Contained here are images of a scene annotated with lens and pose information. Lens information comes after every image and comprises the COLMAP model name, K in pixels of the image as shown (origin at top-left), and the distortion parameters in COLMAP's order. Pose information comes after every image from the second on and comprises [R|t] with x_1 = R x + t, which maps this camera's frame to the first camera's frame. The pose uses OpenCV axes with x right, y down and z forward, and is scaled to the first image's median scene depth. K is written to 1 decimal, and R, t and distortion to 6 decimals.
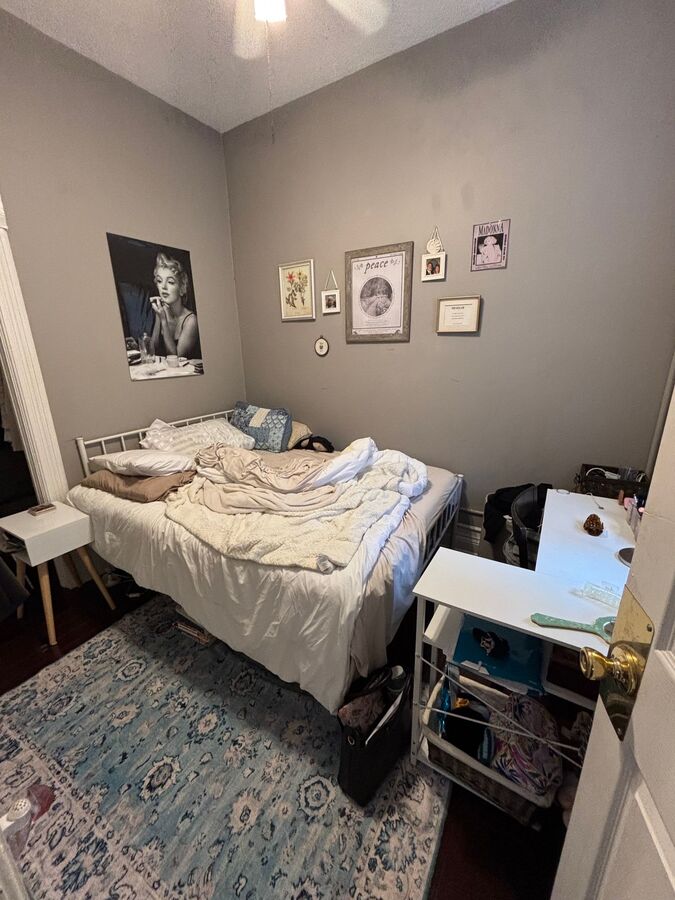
lens RADIAL K [[362.3, 0, 339.8], [0, 362.3, 449.0], [0, 0, 1]] dist [-0.001964, 0.000427]
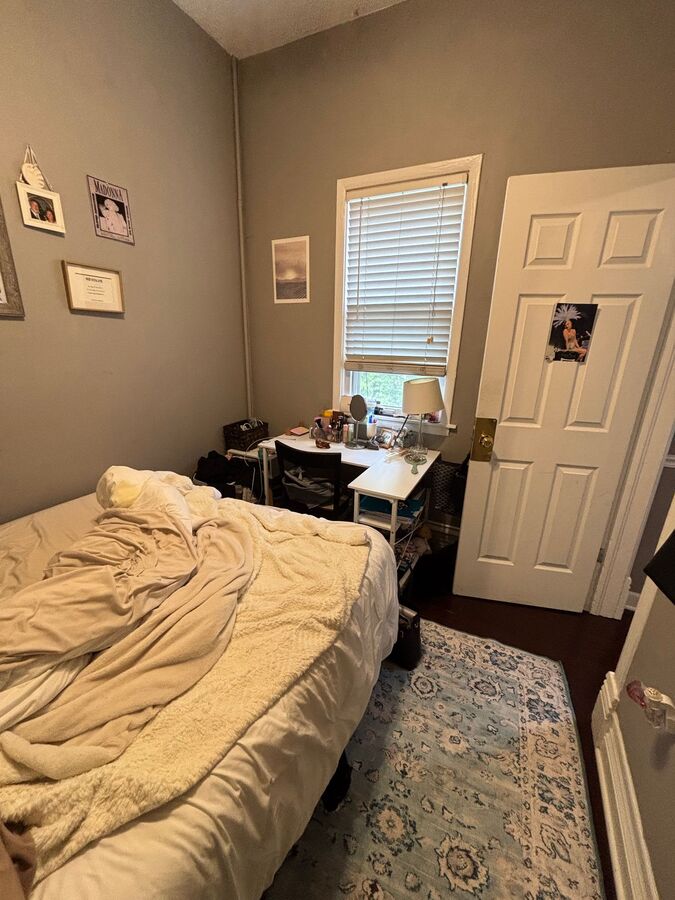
lens RADIAL K [[362.3, 0, 340.3], [0, 362.3, 450.9], [0, 0, 1]] dist [-0.001964, 0.000427]
pose [[-0.085644, -0.292355, 0.952467, -0.889822], [0.252096, 0.918513, 0.304601, -0.244306], [-0.963905, 0.266200, -0.004963, 0.928258]]
